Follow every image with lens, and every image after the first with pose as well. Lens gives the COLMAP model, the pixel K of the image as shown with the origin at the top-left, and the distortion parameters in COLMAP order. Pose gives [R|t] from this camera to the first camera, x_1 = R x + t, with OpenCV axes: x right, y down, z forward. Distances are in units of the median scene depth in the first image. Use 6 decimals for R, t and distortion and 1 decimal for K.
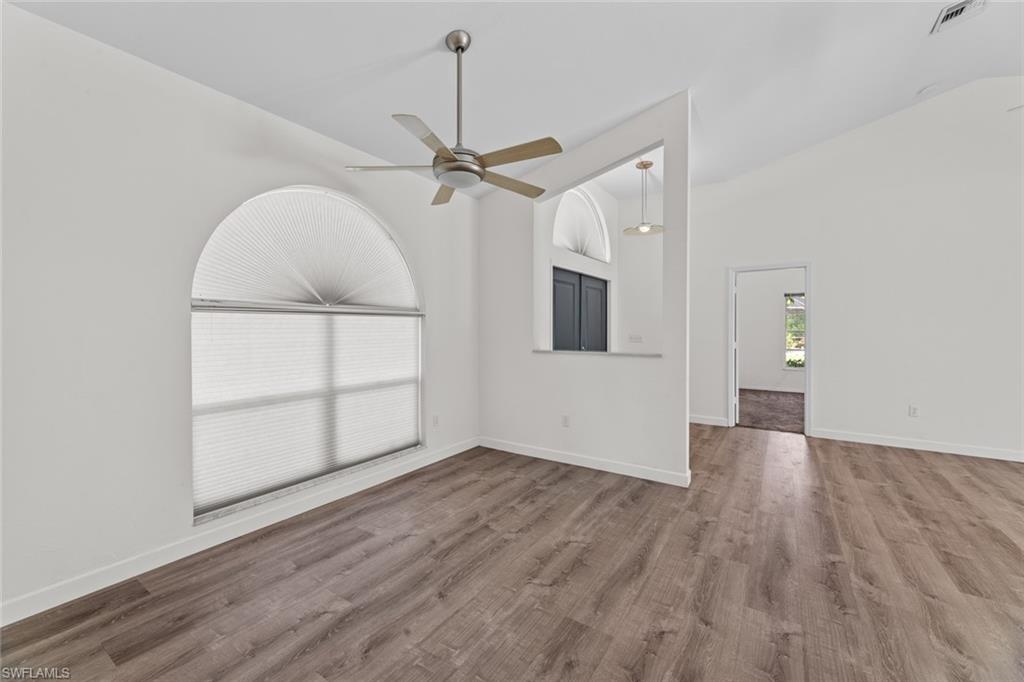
lens RADIAL K [[409.0, 0, 512.3], [0, 409.0, 337.6], [0, 0, 1]] dist [0.001753, -0.000333]
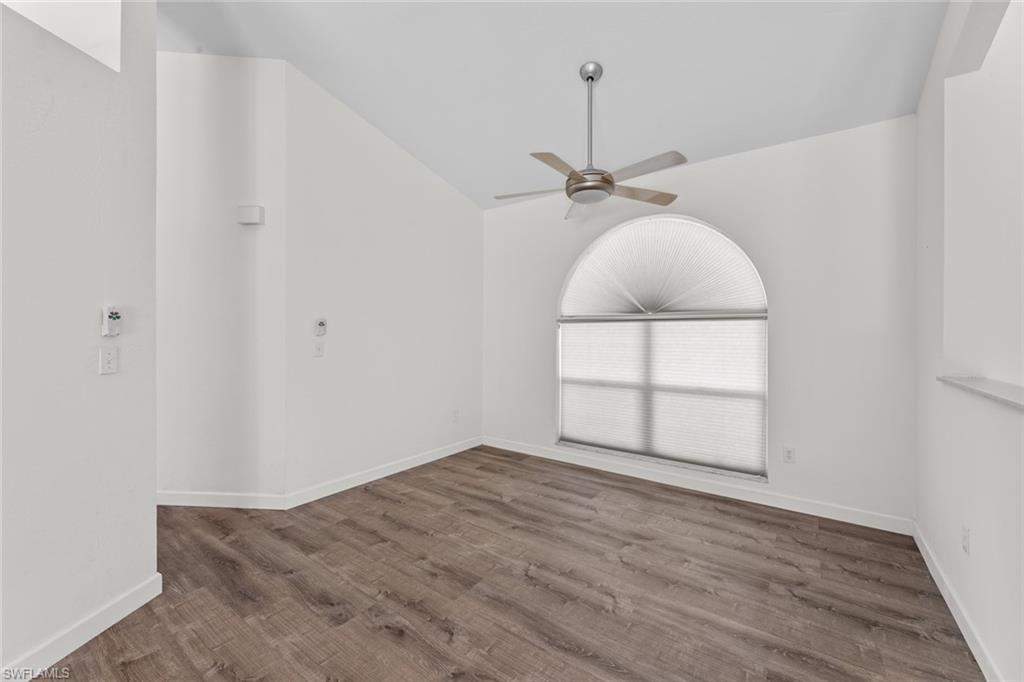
lens RADIAL K [[411.8, 0, 508.0], [0, 411.8, 334.5], [0, 0, 1]] dist [-0.000588, -0.000177]
pose [[-0.043100, 0.003494, -0.999065, 0.765717], [-0.026099, 0.999649, 0.004622, -0.013853], [0.998730, 0.026274, -0.042994, 0.649053]]
